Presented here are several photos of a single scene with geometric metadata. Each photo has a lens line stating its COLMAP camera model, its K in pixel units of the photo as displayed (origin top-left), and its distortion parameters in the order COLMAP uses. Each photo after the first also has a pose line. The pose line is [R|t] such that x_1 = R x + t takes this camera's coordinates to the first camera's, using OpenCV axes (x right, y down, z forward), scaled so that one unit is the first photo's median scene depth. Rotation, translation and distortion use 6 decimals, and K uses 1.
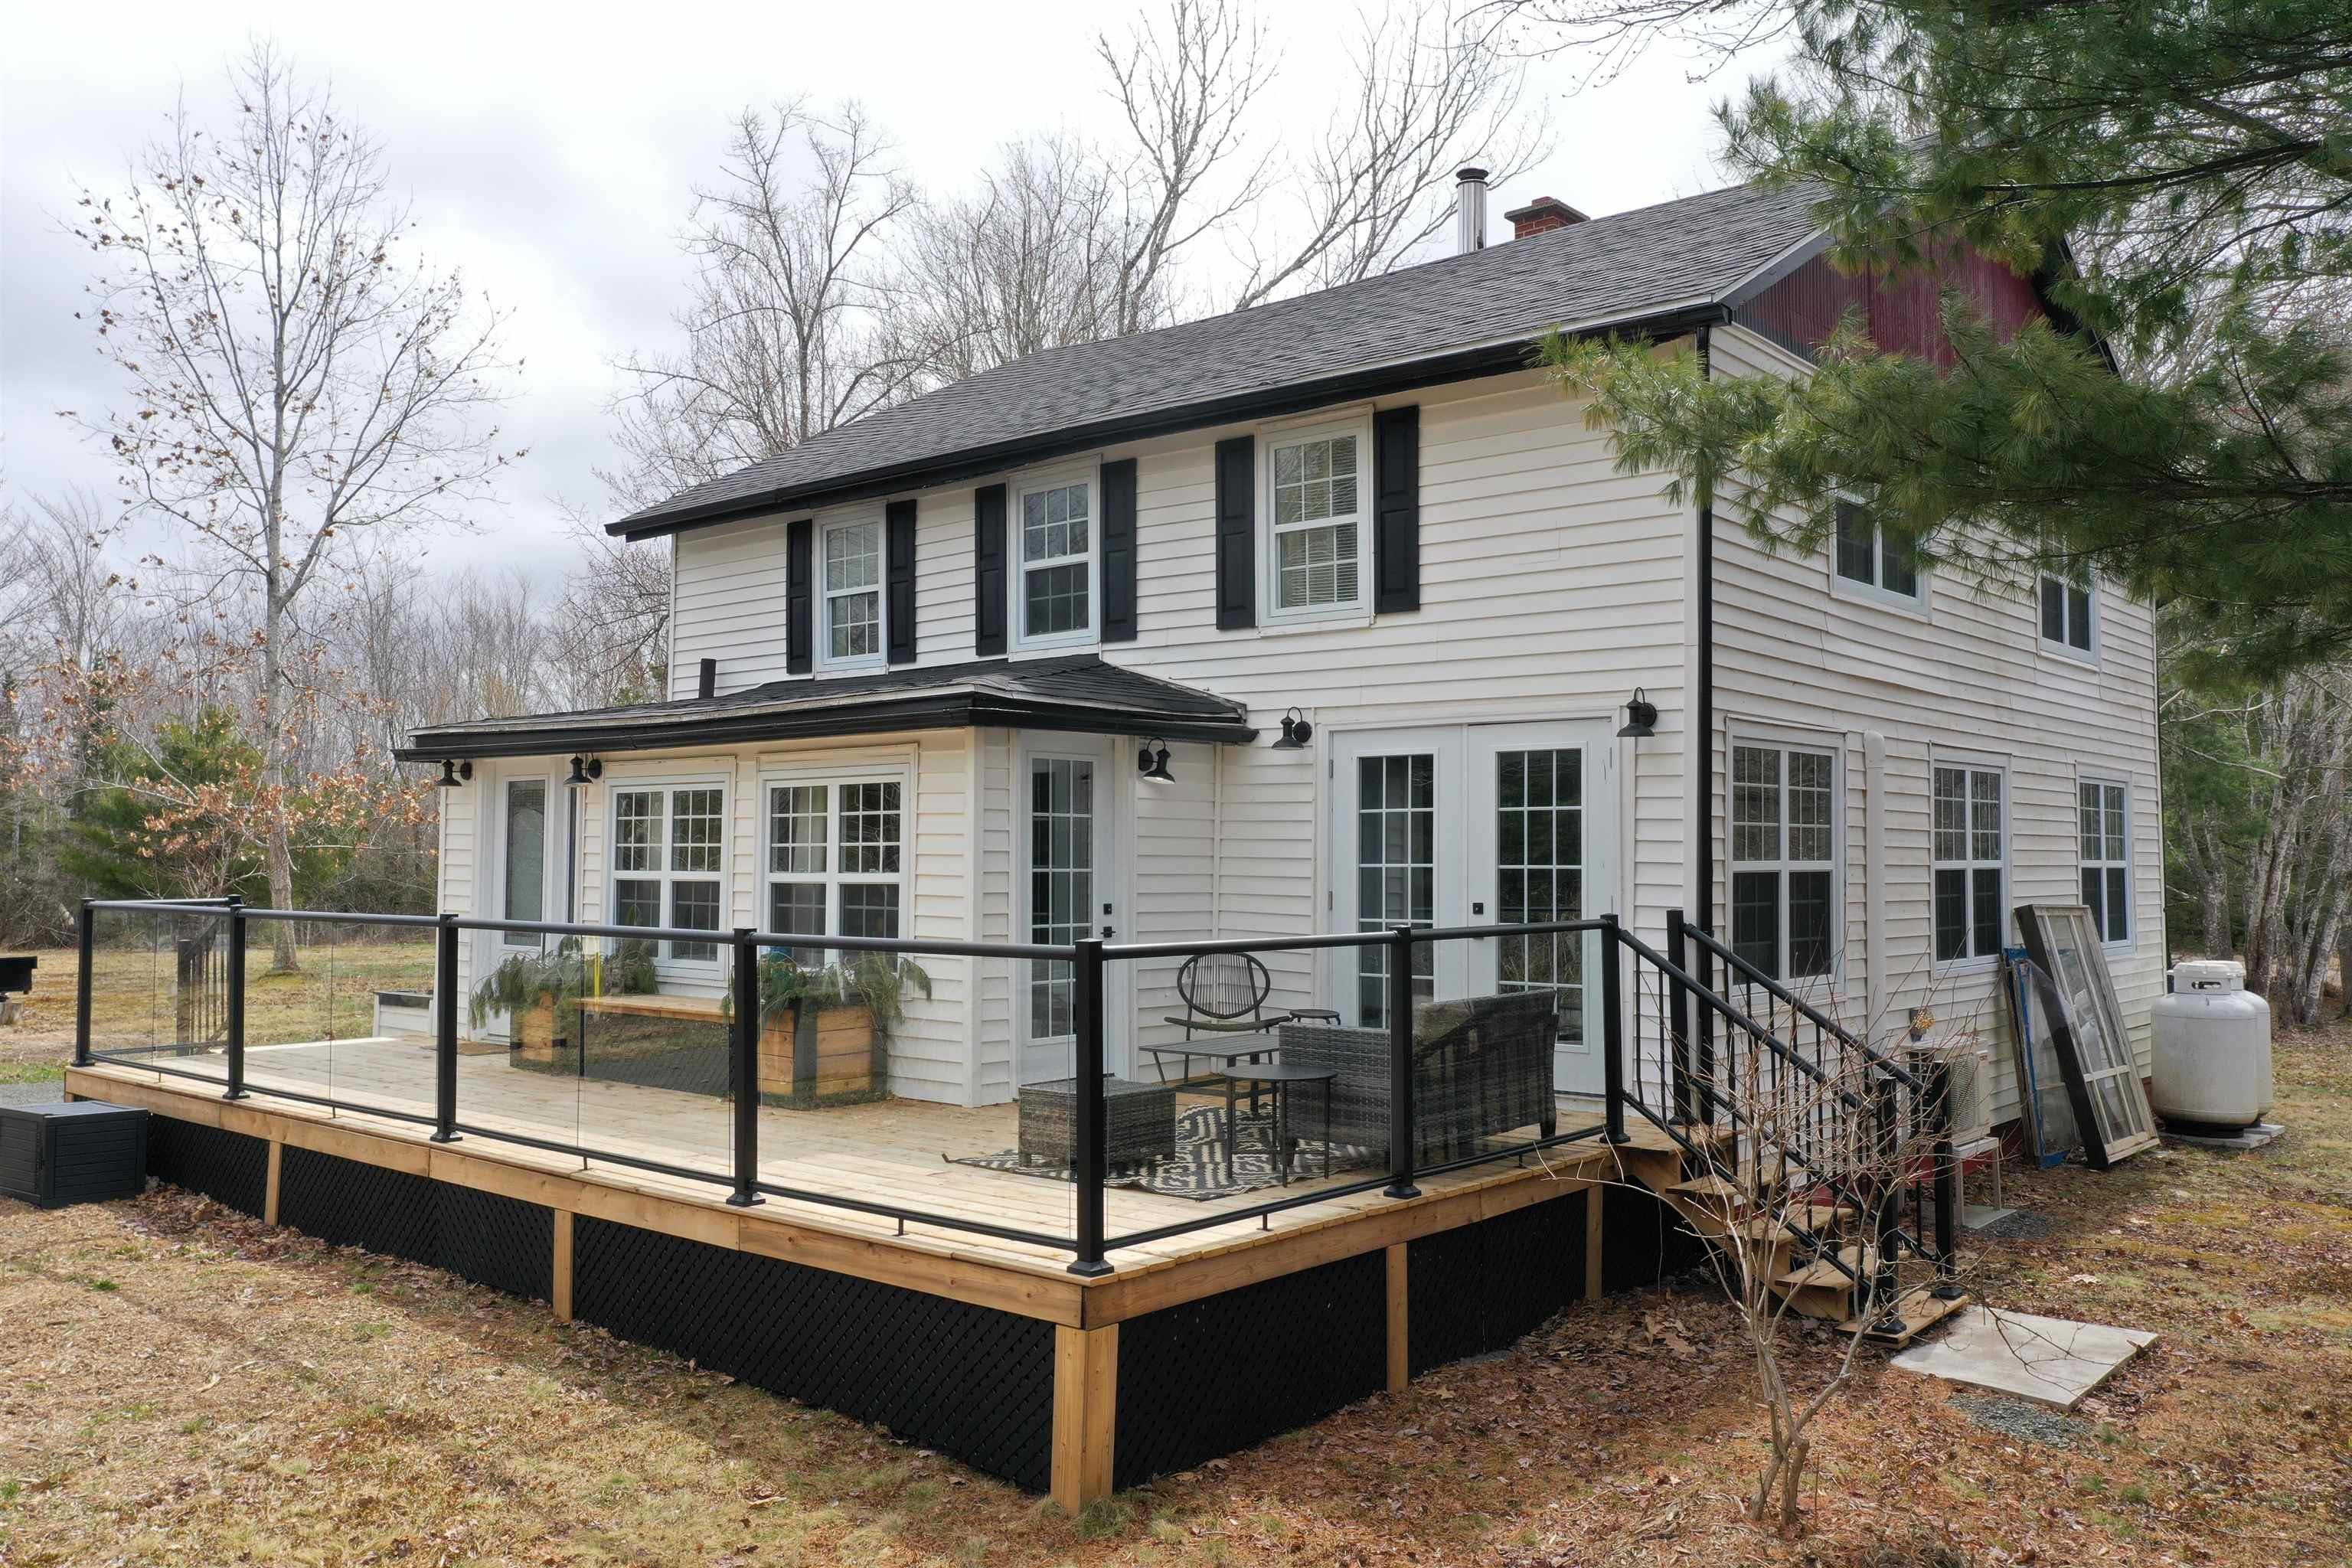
lens RADIAL K [[1880.7, 0, 1176.0], [0, 1880.7, 784.0], [0, 0, 1]] dist [0.006898, -0.012503]
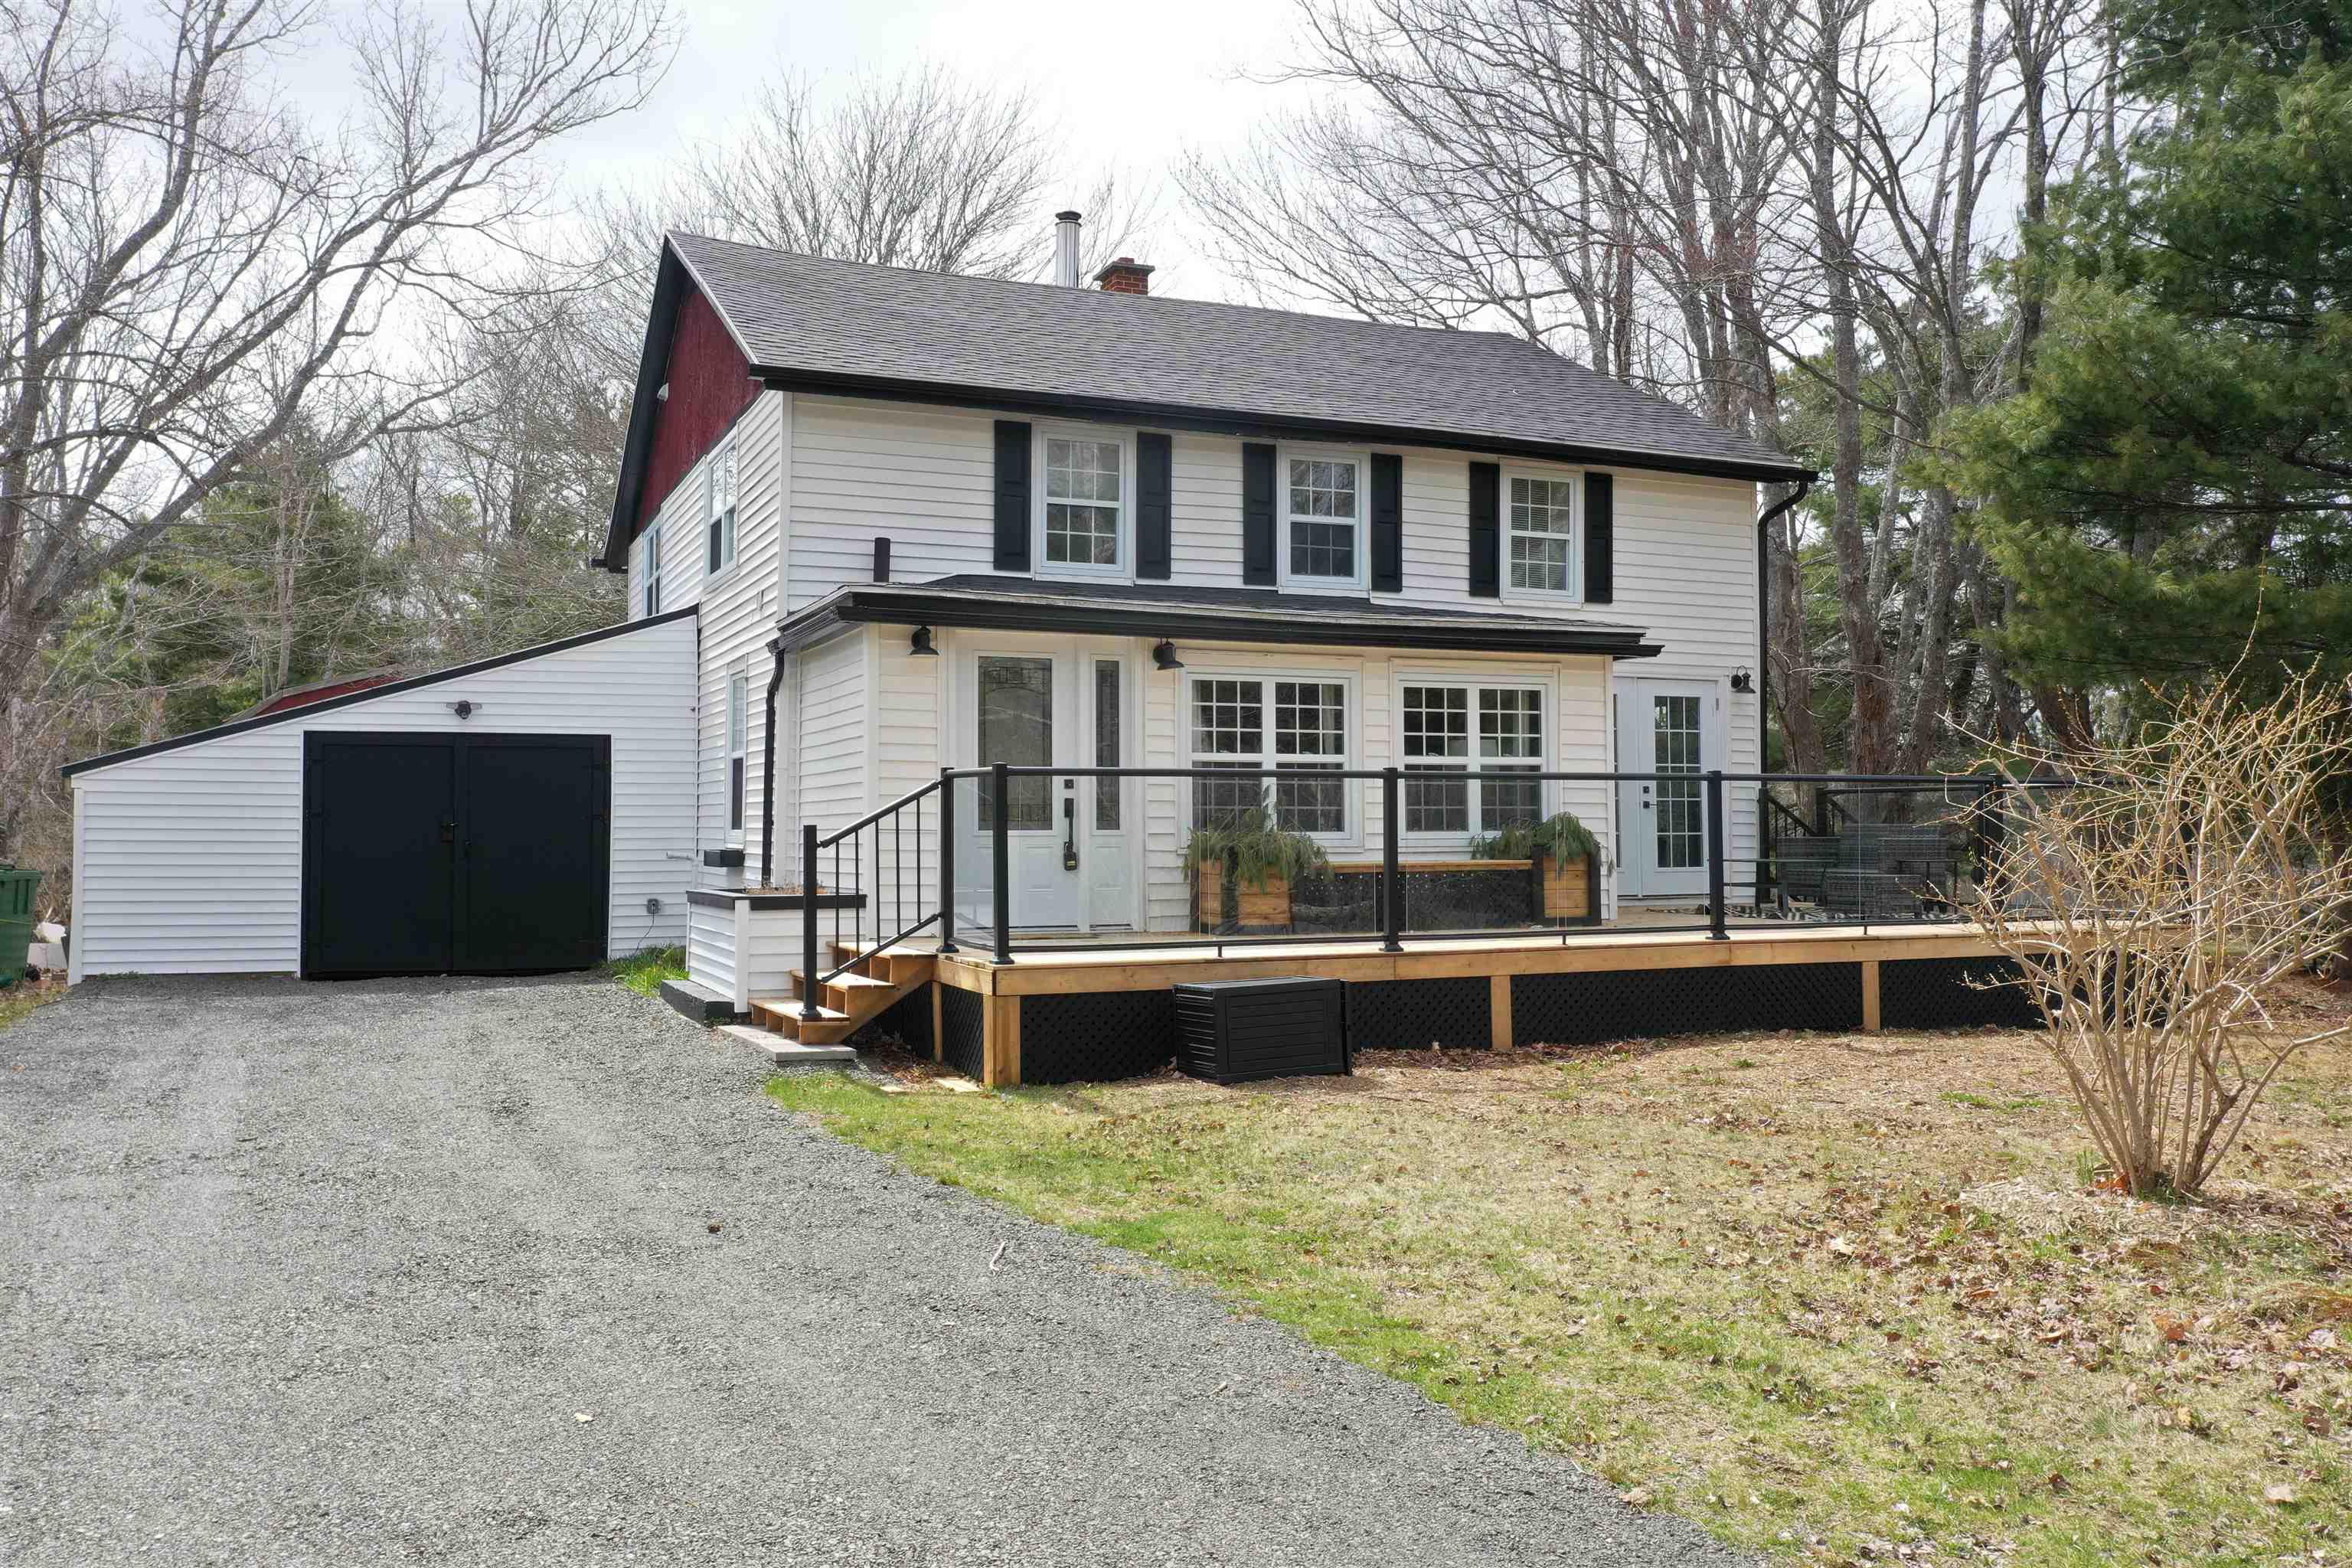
lens RADIAL K [[1880.7, 0, 1176.0], [0, 1880.7, 784.0], [0, 0, 1]] dist [0.006898, -0.012503]
pose [[0.431010, 0.018924, 0.902149, -1.221497], [-0.032591, 0.999454, -0.005395, 0.067864], [-0.901758, -0.027077, 0.431392, 0.532760]]
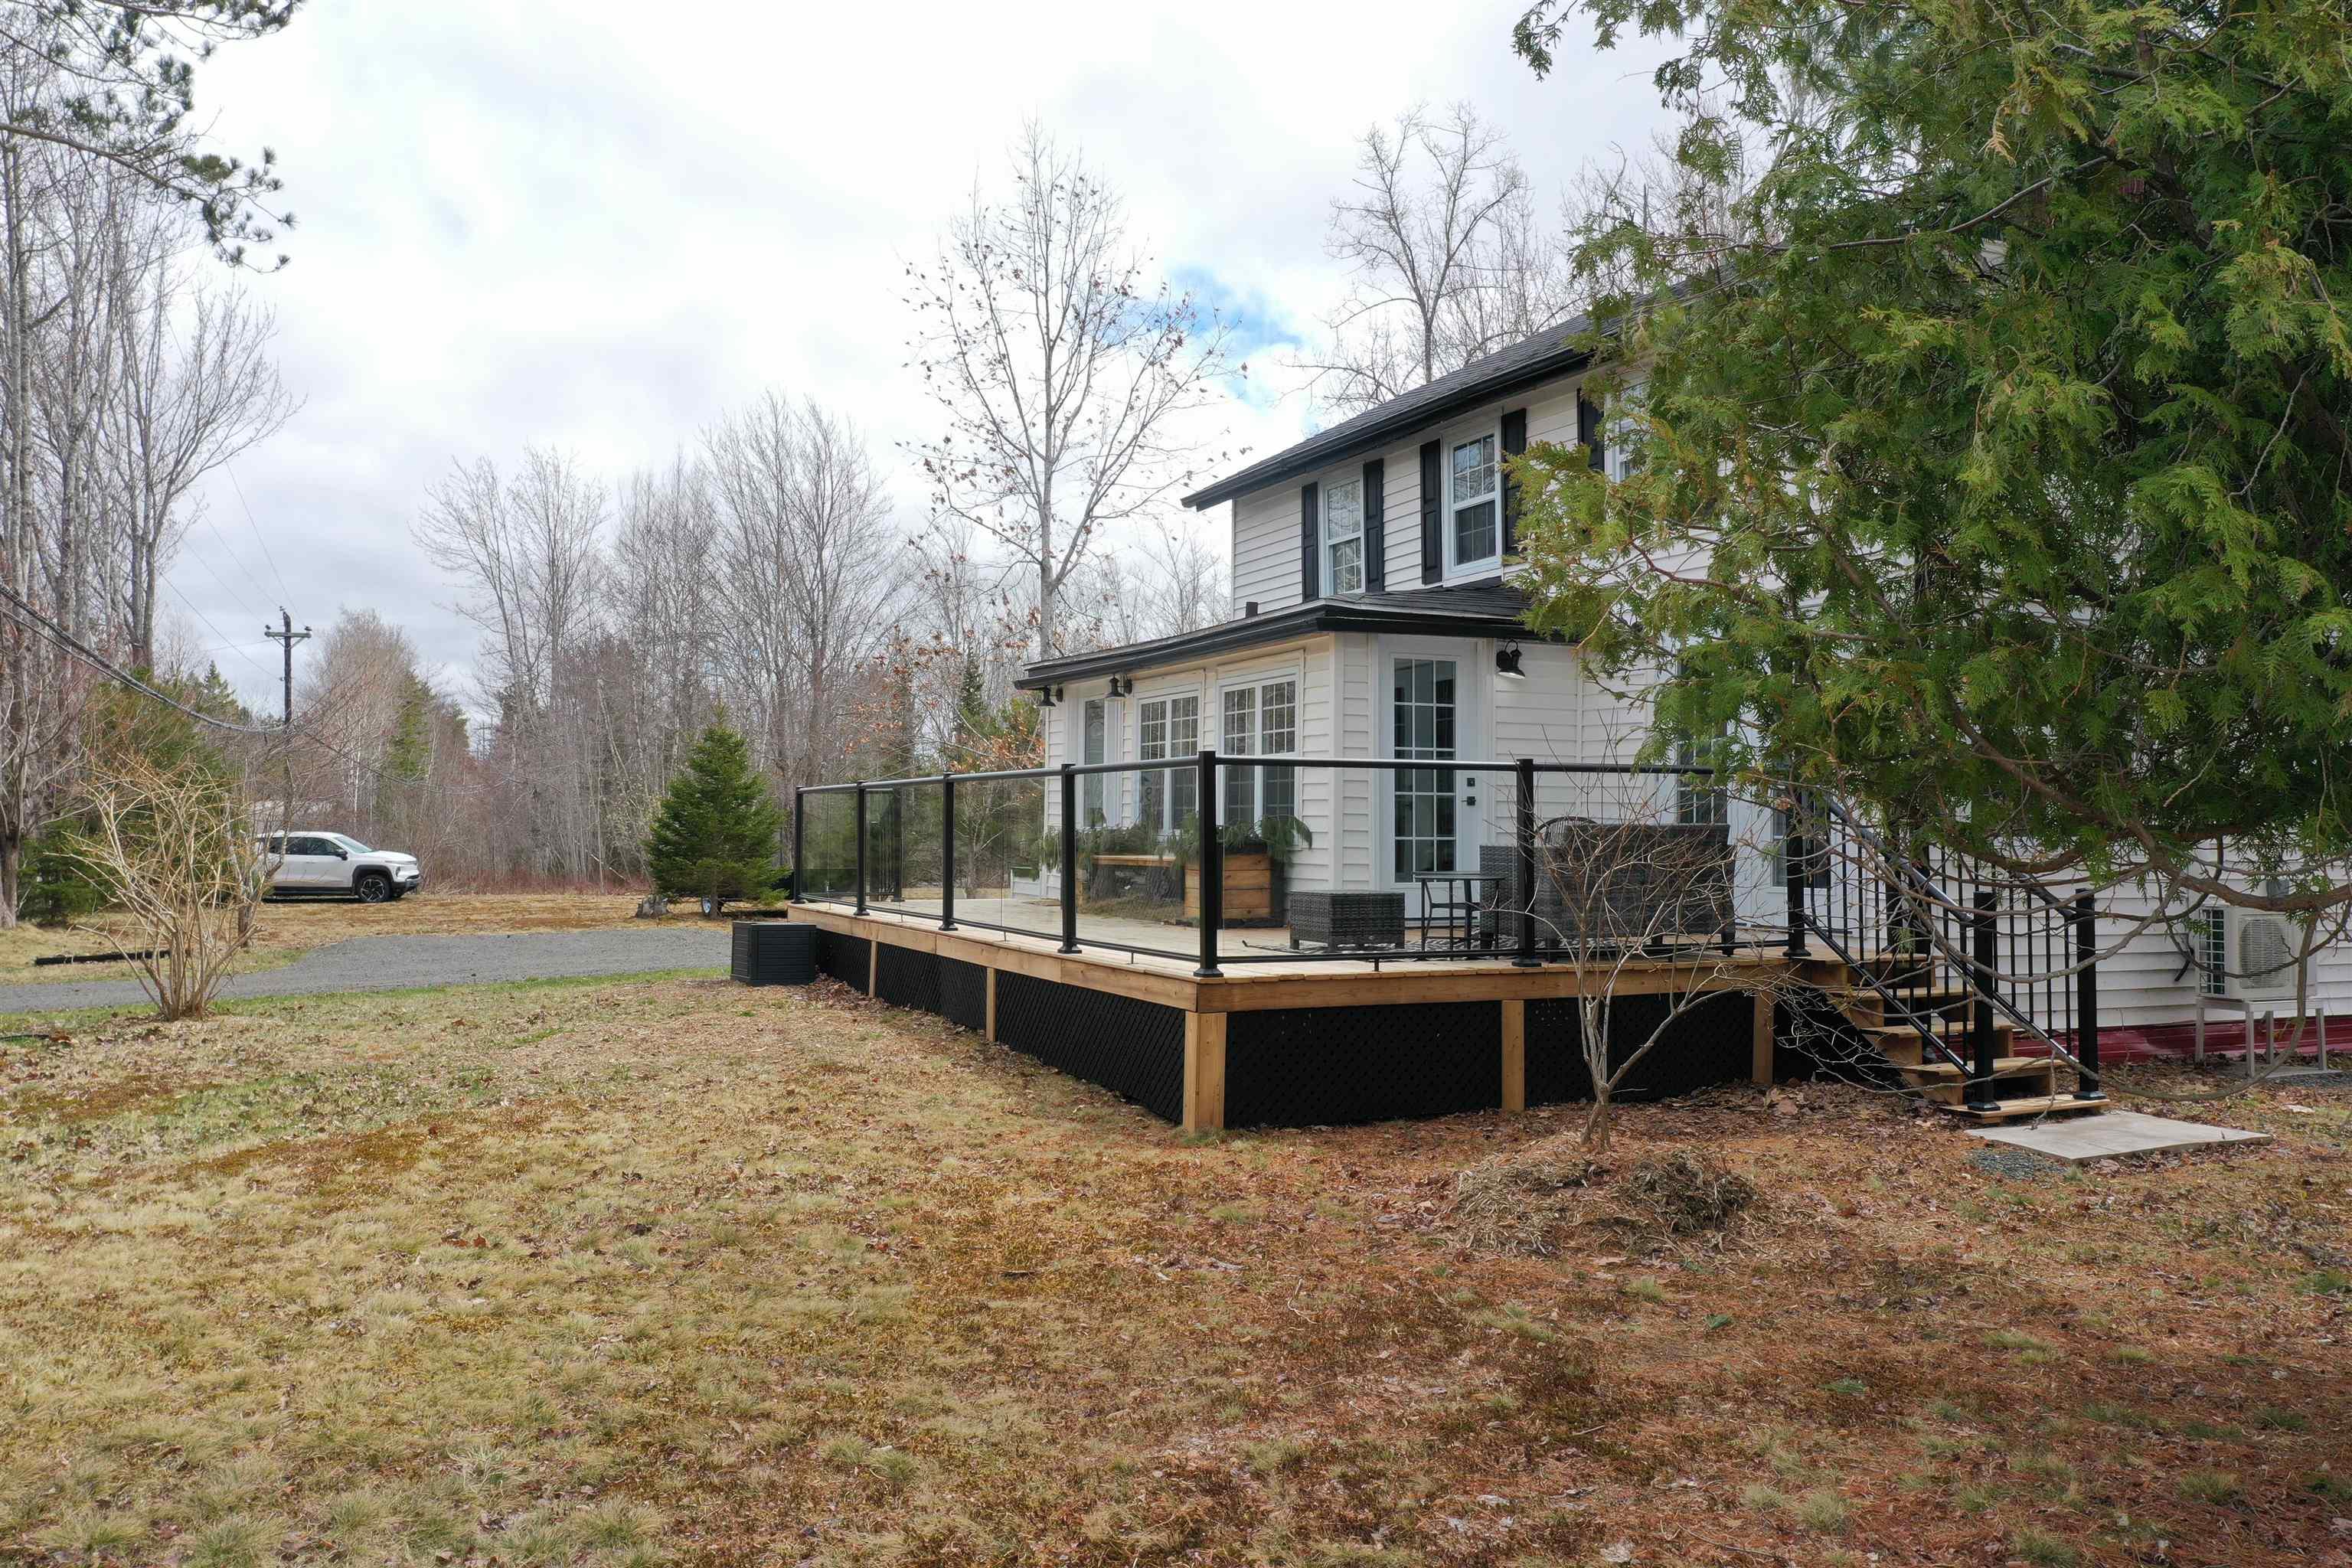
lens RADIAL K [[1880.7, 0, 1176.0], [0, 1880.7, 784.0], [0, 0, 1]] dist [0.006898, -0.012503]
pose [[0.906812, -0.007500, -0.421468, 0.261115], [0.013522, 0.999845, 0.011303, 0.044154], [0.421318, -0.015949, 0.906773, -0.158596]]
